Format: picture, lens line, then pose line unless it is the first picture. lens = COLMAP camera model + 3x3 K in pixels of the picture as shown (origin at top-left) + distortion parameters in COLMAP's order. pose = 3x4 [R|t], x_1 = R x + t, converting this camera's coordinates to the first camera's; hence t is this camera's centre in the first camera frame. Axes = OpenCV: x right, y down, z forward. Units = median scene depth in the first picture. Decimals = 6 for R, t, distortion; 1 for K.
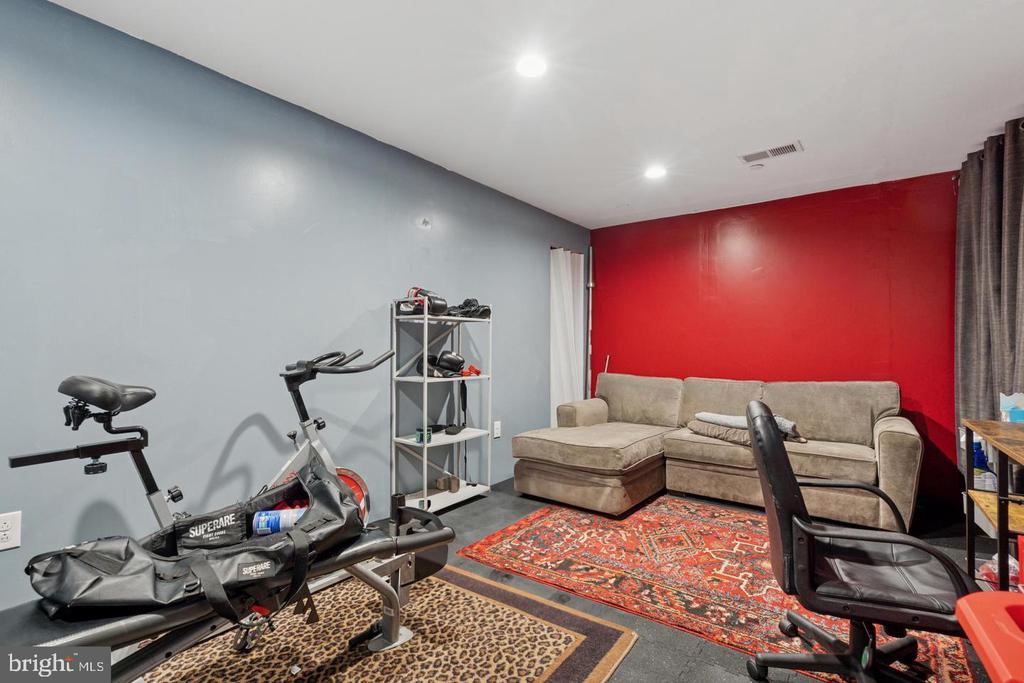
lens RADIAL K [[466.7, 0, 510.7], [0, 466.7, 343.1], [0, 0, 1]] dist [-0.001004, 0.000322]
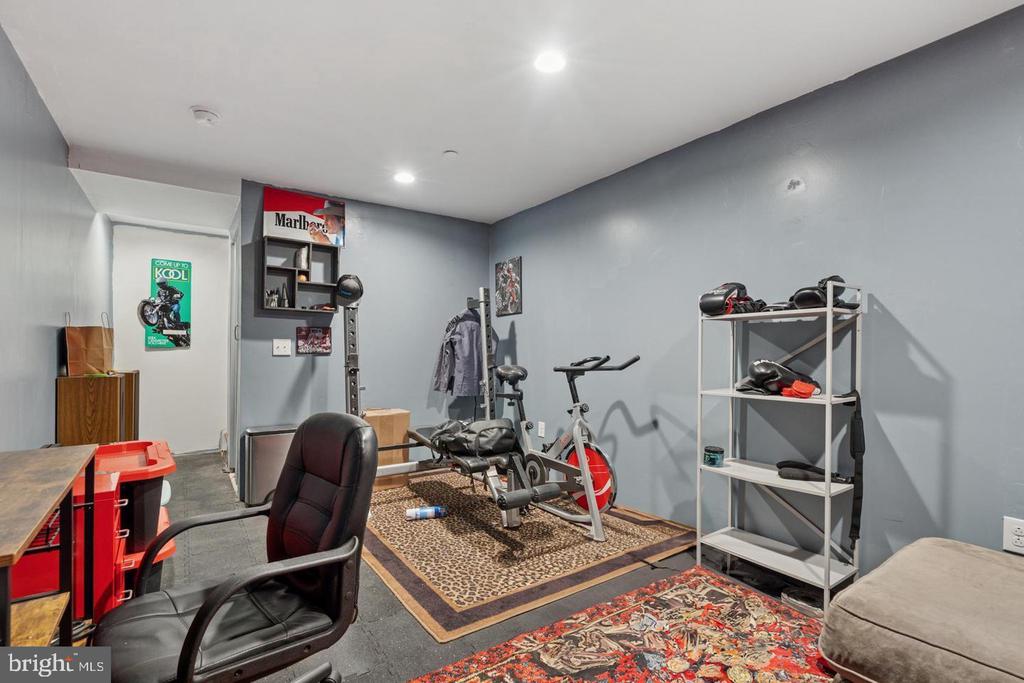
lens RADIAL K [[466.7, 0, 509.6], [0, 466.7, 350.5], [0, 0, 1]] dist [-0.001004, 0.000322]
pose [[-0.294573, -0.015074, -0.955510, 1.008833], [-0.000586, 0.999878, -0.015593, 0.023924], [0.955629, -0.004034, -0.294546, 1.225364]]
